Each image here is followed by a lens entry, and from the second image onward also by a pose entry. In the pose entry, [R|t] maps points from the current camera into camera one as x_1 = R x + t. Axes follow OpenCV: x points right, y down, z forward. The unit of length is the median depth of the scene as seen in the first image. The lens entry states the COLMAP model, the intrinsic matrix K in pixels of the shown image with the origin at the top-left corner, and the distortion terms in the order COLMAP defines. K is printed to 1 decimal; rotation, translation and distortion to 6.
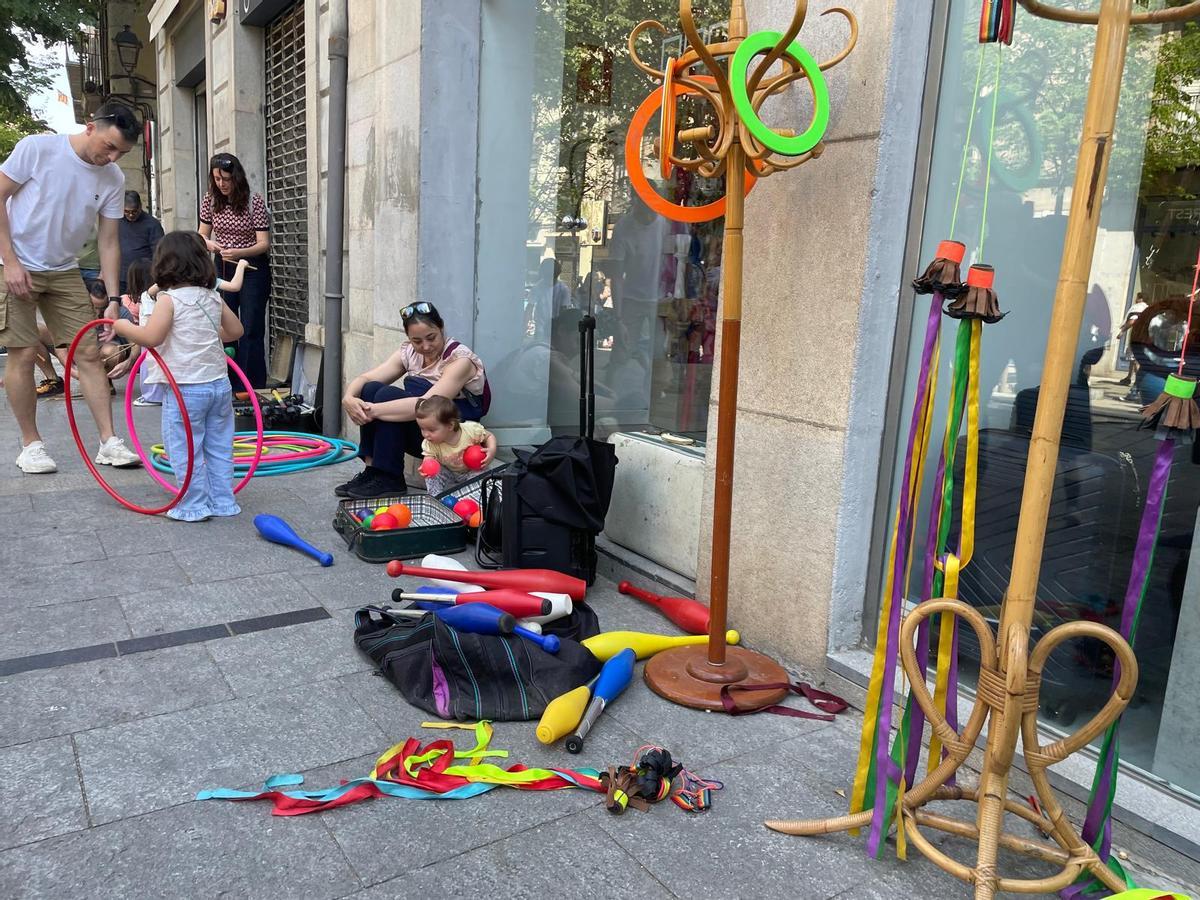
lens RADIAL K [[899.3, 0, 605.4], [0, 899.3, 443.5], [0, 0, 1]] dist [0.091705, -0.112872]
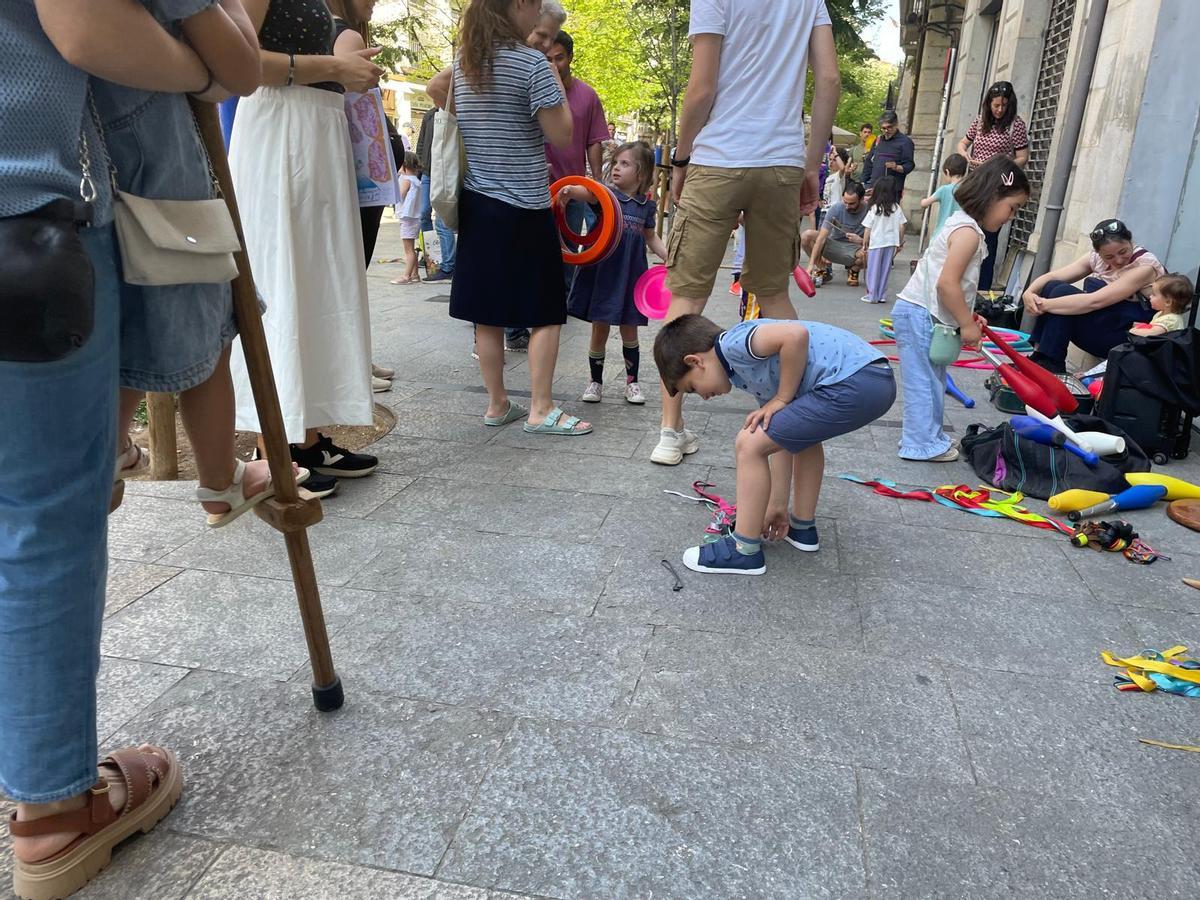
lens RADIAL K [[899.3, 0, 605.4], [0, 899.3, 443.5], [0, 0, 1]] dist [0.091705, -0.112872]
pose [[0.699510, 0.200256, -0.685991, 0.179893], [-0.139591, 0.979732, 0.143665, 0.047275], [0.700857, -0.004737, 0.713286, -0.245696]]
